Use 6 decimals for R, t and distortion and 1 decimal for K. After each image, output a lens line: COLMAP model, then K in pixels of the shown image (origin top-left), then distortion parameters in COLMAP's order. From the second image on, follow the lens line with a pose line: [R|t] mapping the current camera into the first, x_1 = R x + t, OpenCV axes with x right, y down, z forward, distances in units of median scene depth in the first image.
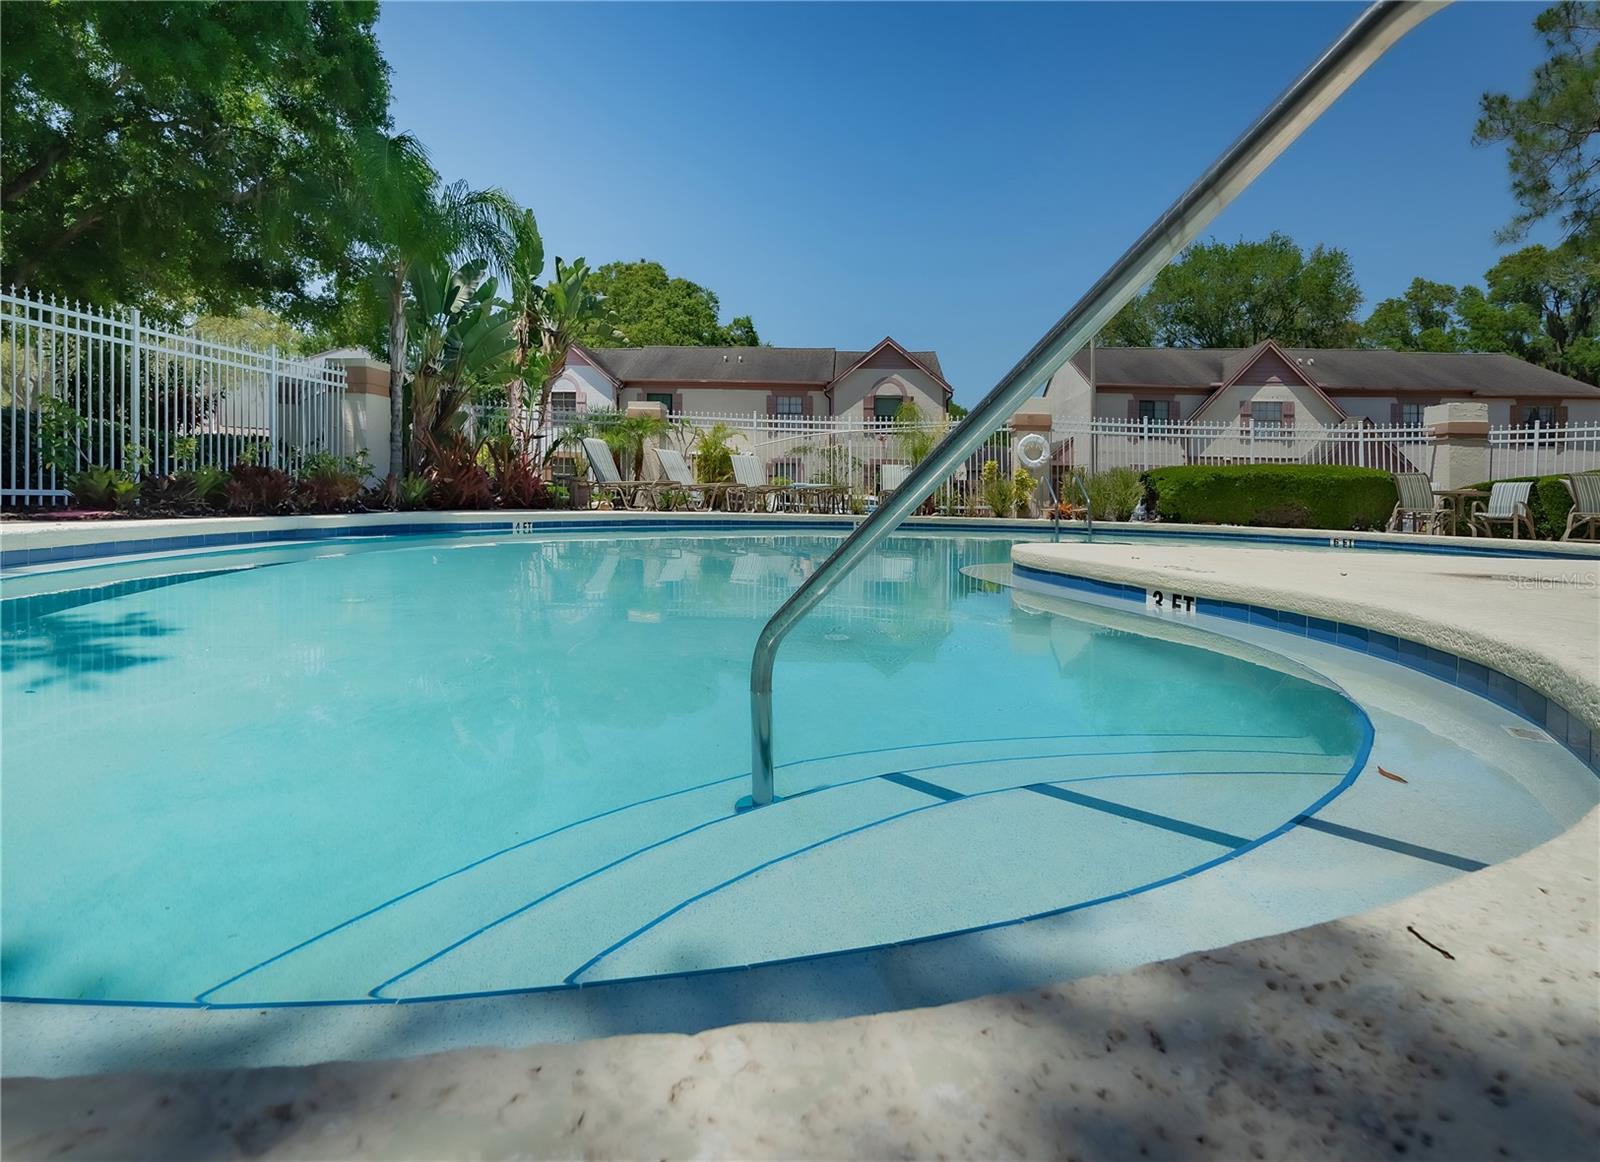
lens RADIAL K [[901.1, 0, 800.0], [0, 901.1, 581.0], [0, 0, 1]] dist [0.000999, -0.000718]
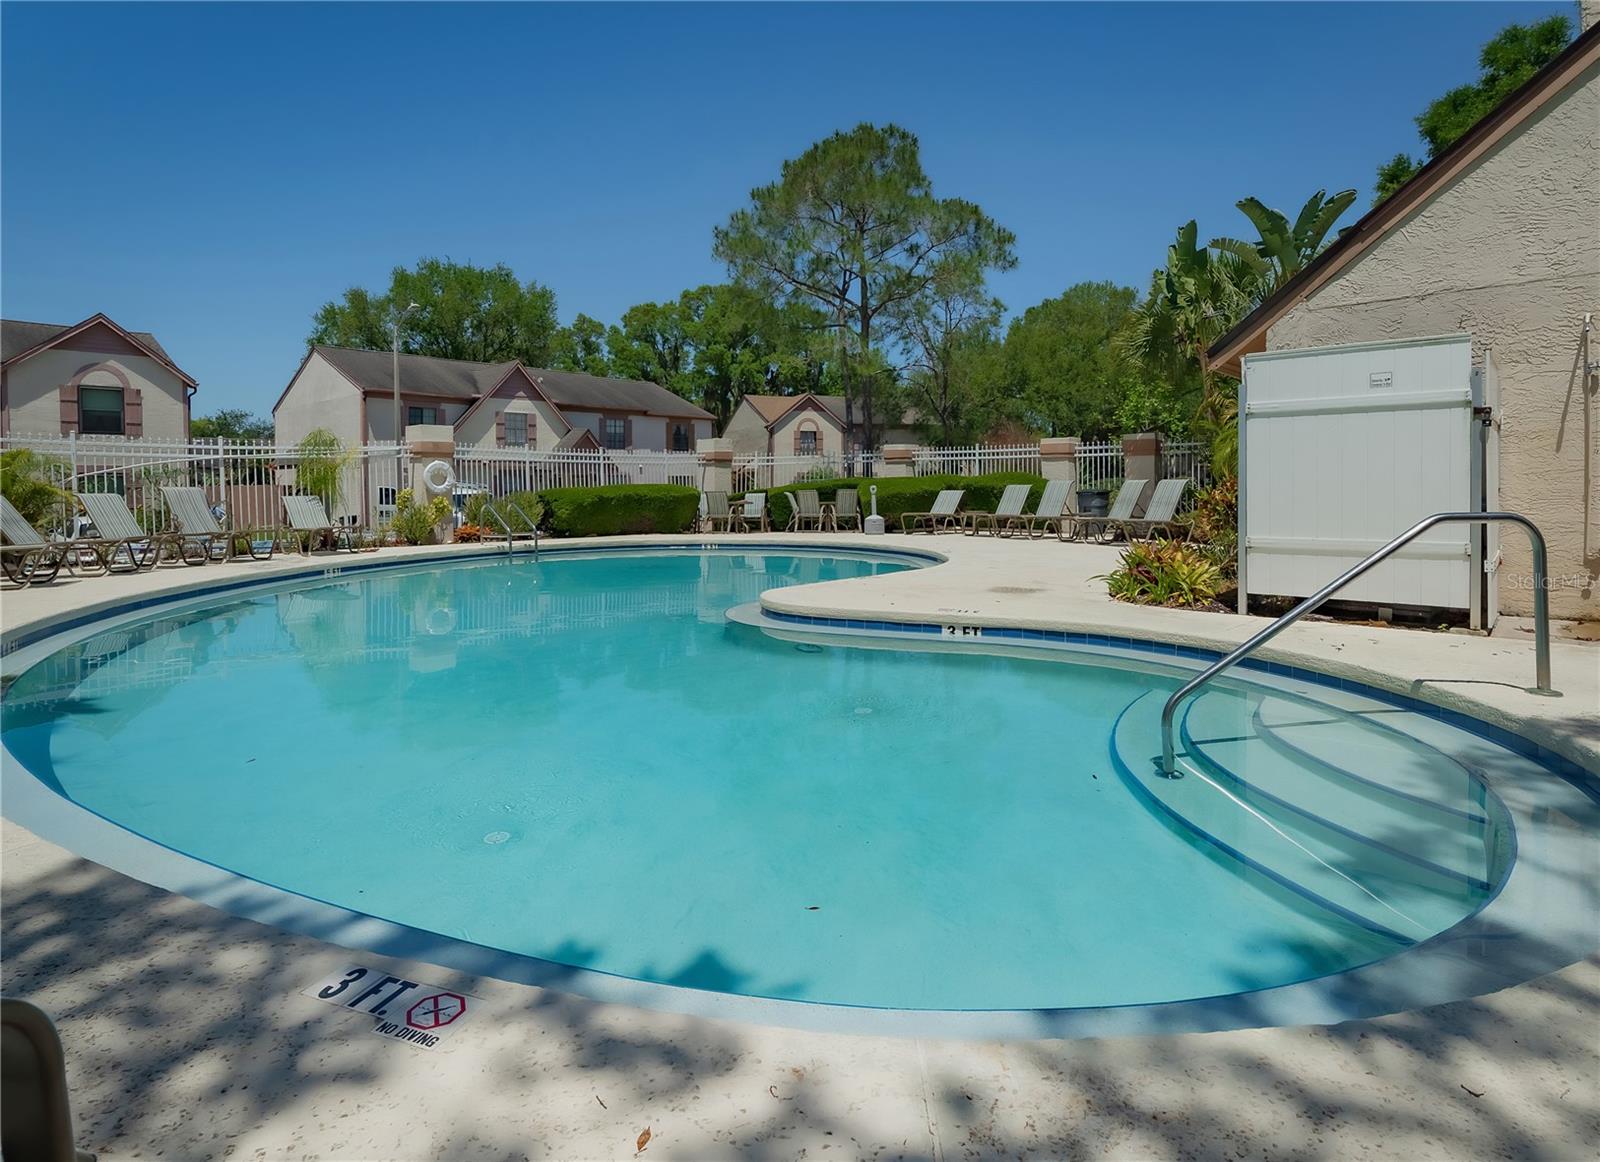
lens RADIAL K [[901.1, 0, 800.0], [0, 901.1, 581.0], [0, 0, 1]] dist [0.000999, -0.000718]
pose [[0.532310, -0.131061, 0.836343, -0.281728], [0.091455, 0.991064, 0.097098, -0.063404], [-0.841595, 0.024802, 0.539540, 0.072816]]
